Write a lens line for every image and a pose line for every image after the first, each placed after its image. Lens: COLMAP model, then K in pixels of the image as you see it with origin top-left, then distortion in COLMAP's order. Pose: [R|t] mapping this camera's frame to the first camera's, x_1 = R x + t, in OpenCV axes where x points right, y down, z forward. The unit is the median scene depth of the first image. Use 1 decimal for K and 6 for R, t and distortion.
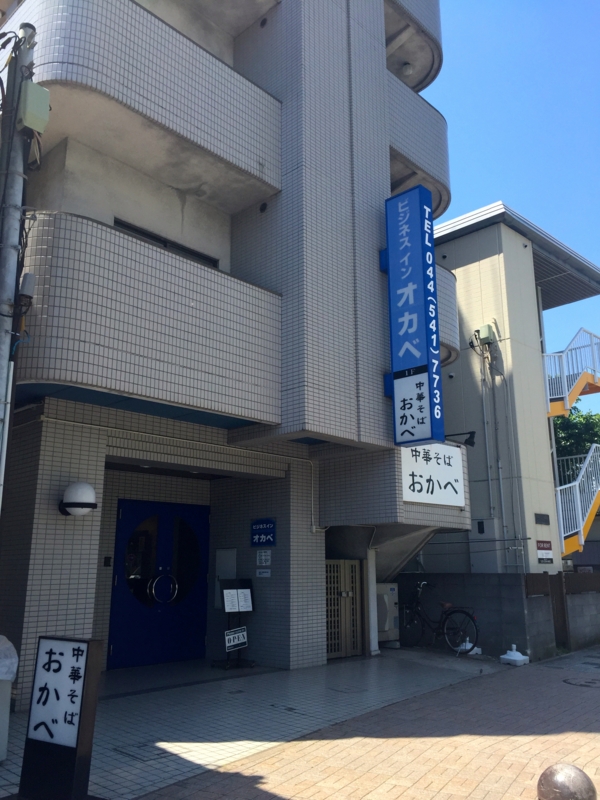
lens RADIAL K [[684.1, 0, 300.0], [0, 684.1, 400.0], [0, 0, 1]] dist [0.085813, -0.130036]
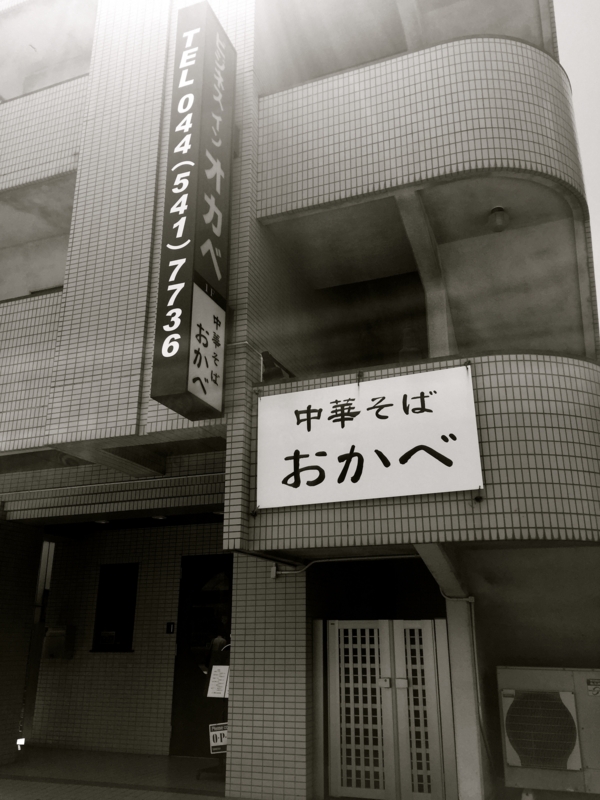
lens RADIAL K [[684.1, 0, 300.0], [0, 684.1, 400.0], [0, 0, 1]] dist [0.085813, -0.130036]
pose [[0.380029, -0.302456, -0.874127, 0.650597], [0.221838, 0.947250, -0.231312, 0.192406], [0.897979, -0.106009, 0.427078, 0.775659]]
